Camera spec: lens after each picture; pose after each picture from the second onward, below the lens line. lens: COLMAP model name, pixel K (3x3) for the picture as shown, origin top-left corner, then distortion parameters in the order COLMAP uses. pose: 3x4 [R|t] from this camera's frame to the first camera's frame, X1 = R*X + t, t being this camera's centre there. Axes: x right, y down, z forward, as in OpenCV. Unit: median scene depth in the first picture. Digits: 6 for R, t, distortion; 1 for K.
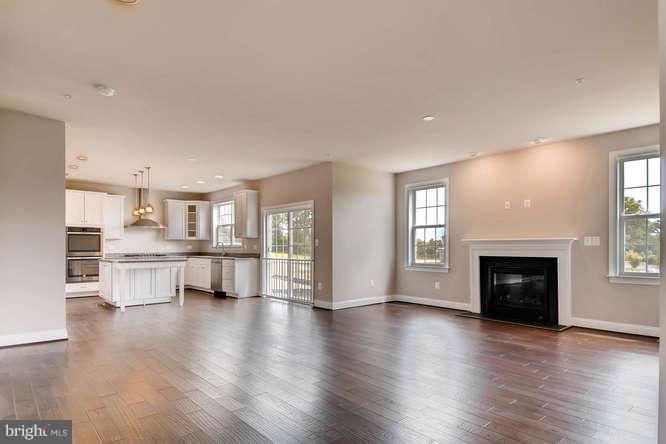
lens RADIAL K [[351.6, 0, 336.5], [0, 351.6, 244.6], [0, 0, 1]] dist [0.019847, -0.005930]
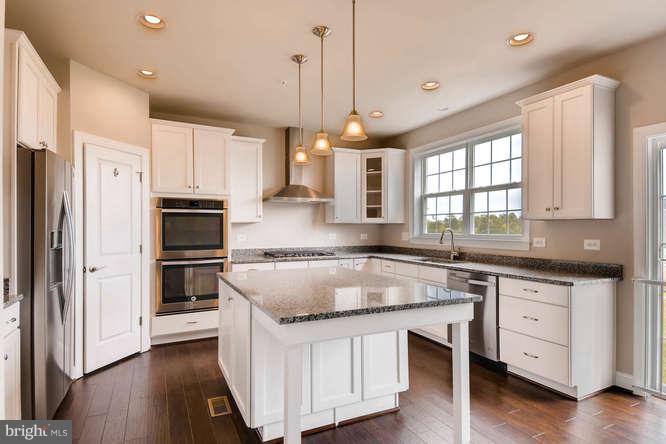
lens RADIAL K [[351.6, 0, 330.3], [0, 351.6, 228.0], [0, 0, 1]] dist [0.019847, -0.005930]
pose [[0.954628, 0.001325, -0.297796, -0.358892], [0.000611, 0.999979, 0.006409, -0.011552], [0.297799, -0.006300, 0.954608, 0.546233]]
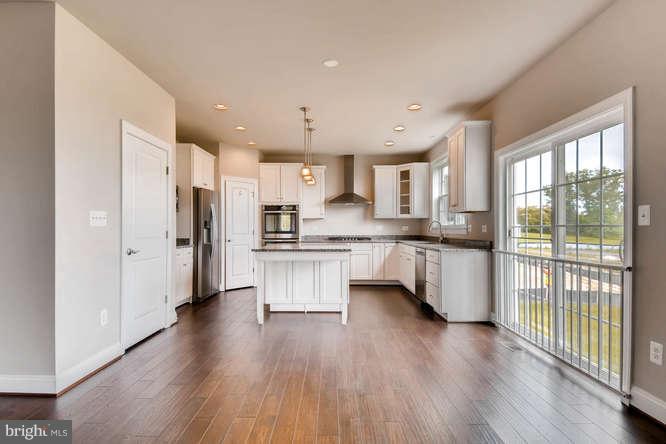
lens RADIAL K [[351.6, 0, 330.5], [0, 351.6, 227.6], [0, 0, 1]] dist [0.019847, -0.005930]
pose [[0.724829, 0.000656, -0.688929, -0.030109], [0.003074, 0.999987, 0.004187, 0.002019], [0.688922, -0.005152, 0.724817, 0.427004]]
